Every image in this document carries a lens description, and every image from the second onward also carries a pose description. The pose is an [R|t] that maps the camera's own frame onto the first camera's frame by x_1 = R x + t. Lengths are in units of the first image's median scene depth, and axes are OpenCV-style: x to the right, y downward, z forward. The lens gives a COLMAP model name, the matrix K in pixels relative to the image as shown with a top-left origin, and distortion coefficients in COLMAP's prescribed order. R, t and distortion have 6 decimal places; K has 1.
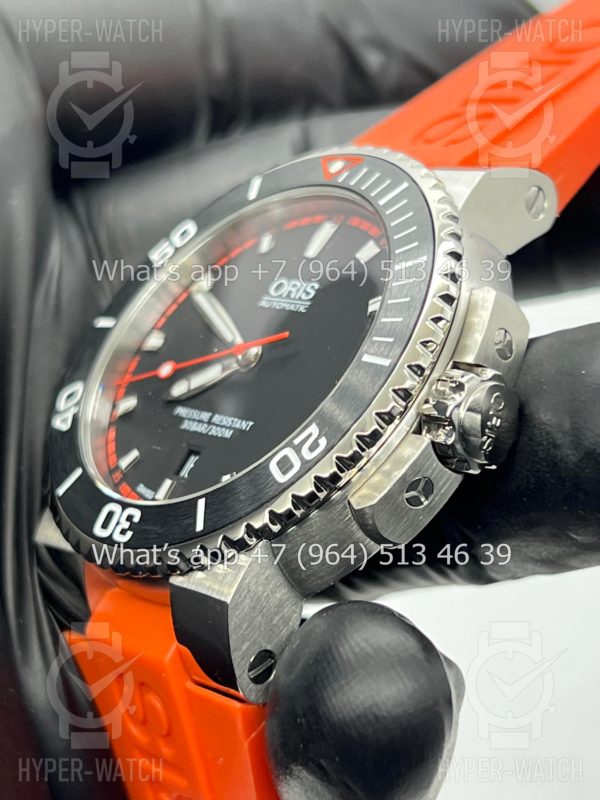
lens RADIAL K [[1894.1, 0, 300.0], [0, 1894.1, 400.0], [0, 0, 1]] dist [0.271176, -0.229241]
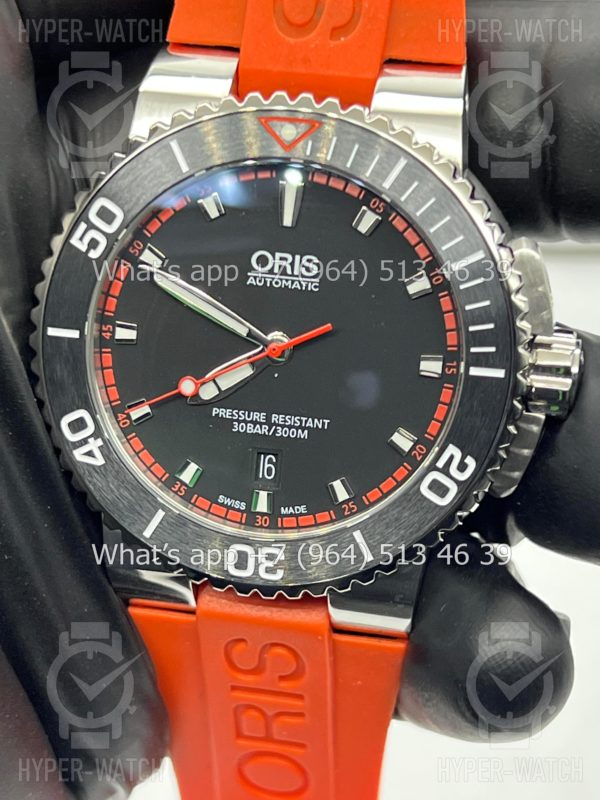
lens RADIAL K [[1894.1, 0, 300.0], [0, 1894.1, 400.0], [0, 0, 1]] dist [0.271176, -0.229241]
pose [[0.773647, -0.481342, 0.412043, -0.456034], [0.142084, 0.765535, 0.627510, -0.646578], [-0.617481, -0.426926, 0.660645, 0.307959]]
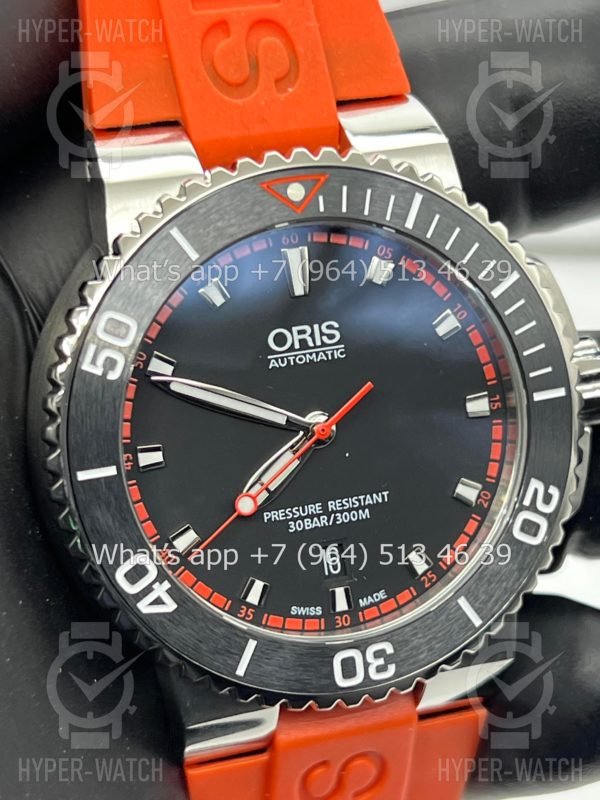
lens RADIAL K [[1894.1, 0, 300.0], [0, 1894.1, 400.0], [0, 0, 1]] dist [0.271176, -0.229241]
pose [[0.389157, -0.603999, 0.695516, -0.670463], [0.077258, 0.773774, 0.628732, -0.620864], [-0.917926, -0.190941, 0.347783, 0.695575]]
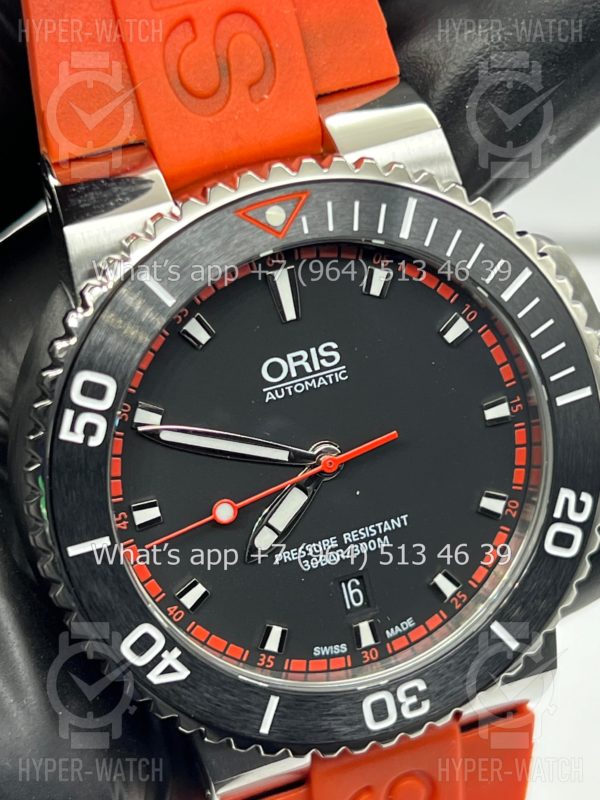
lens RADIAL K [[1894.1, 0, 300.0], [0, 1894.1, 400.0], [0, 0, 1]] dist [0.271176, -0.229241]
pose [[0.350131, -0.733850, 0.582128, -0.512507], [0.164859, 0.660043, 0.732915, -0.673858], [-0.922079, -0.160647, 0.352083, 0.720609]]
